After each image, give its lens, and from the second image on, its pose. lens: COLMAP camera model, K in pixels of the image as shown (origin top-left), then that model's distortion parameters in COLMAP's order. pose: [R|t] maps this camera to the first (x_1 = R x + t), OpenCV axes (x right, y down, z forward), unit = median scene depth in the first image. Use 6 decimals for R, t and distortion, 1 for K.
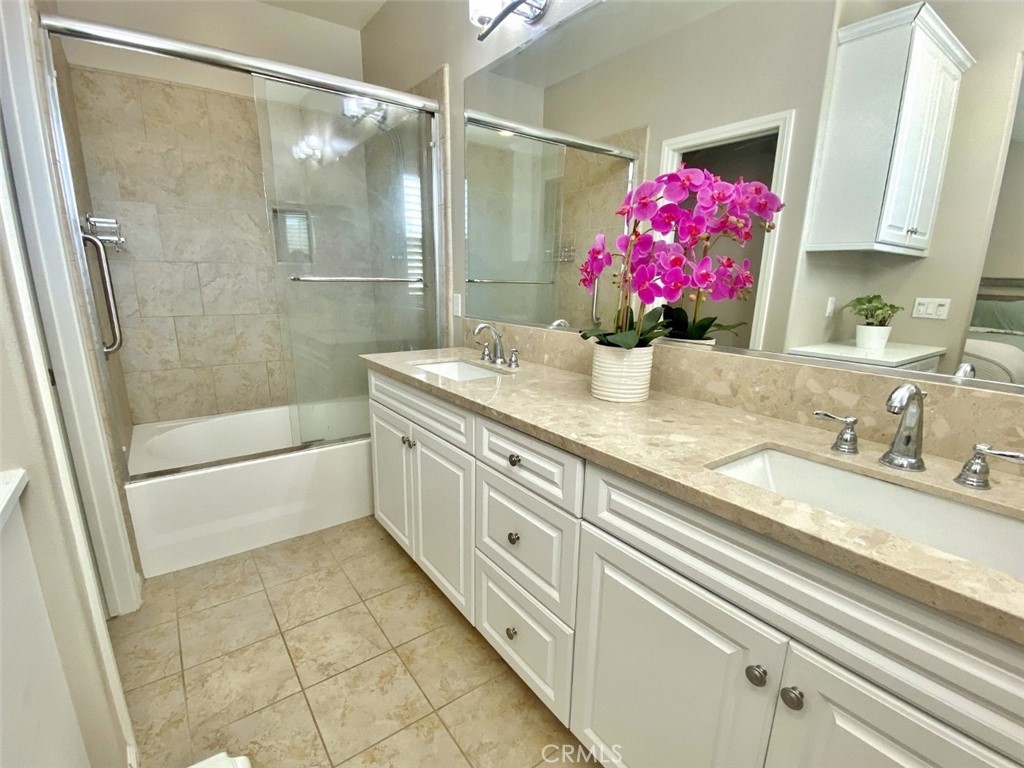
lens RADIAL K [[470.2, 0, 512.0], [0, 470.2, 384.0], [0, 0, 1]] dist [-0.045371, 0.000908]
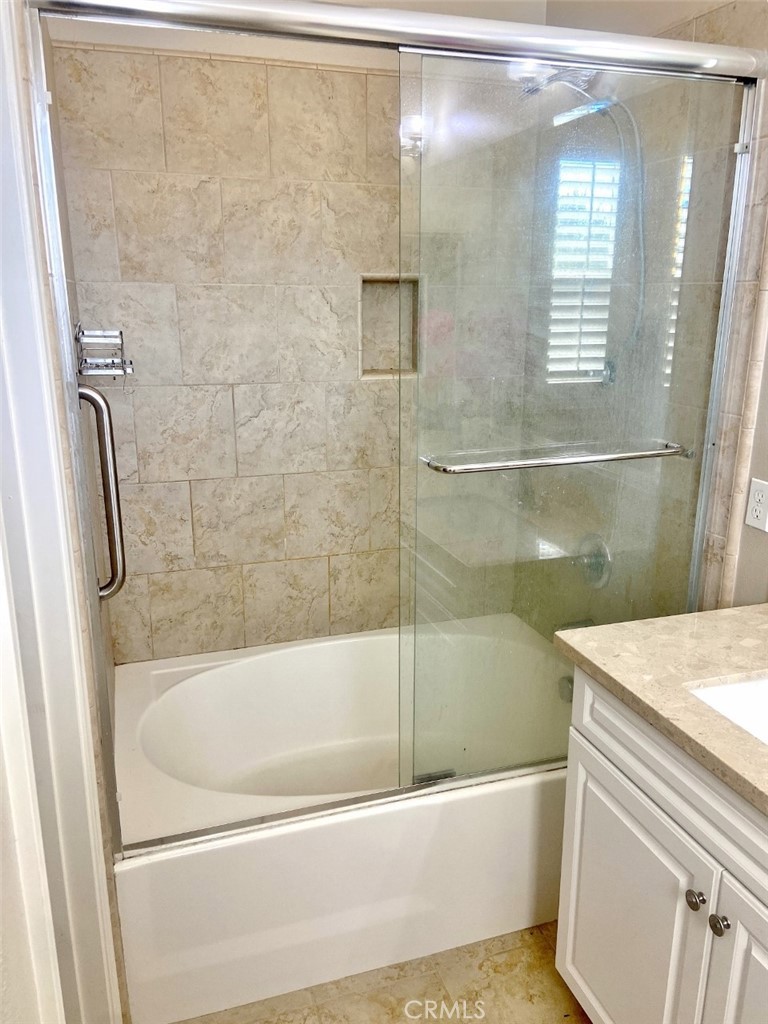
lens RADIAL K [[815.4, 0, 384.0], [0, 815.4, 512.0], [0, 0, 1]] dist [0.009272, -0.000901]
pose [[0.941622, 0.078064, -0.327497, -0.185507], [-0.072354, 0.996940, 0.029605, -0.156301], [0.328806, -0.004181, 0.944388, 0.135401]]
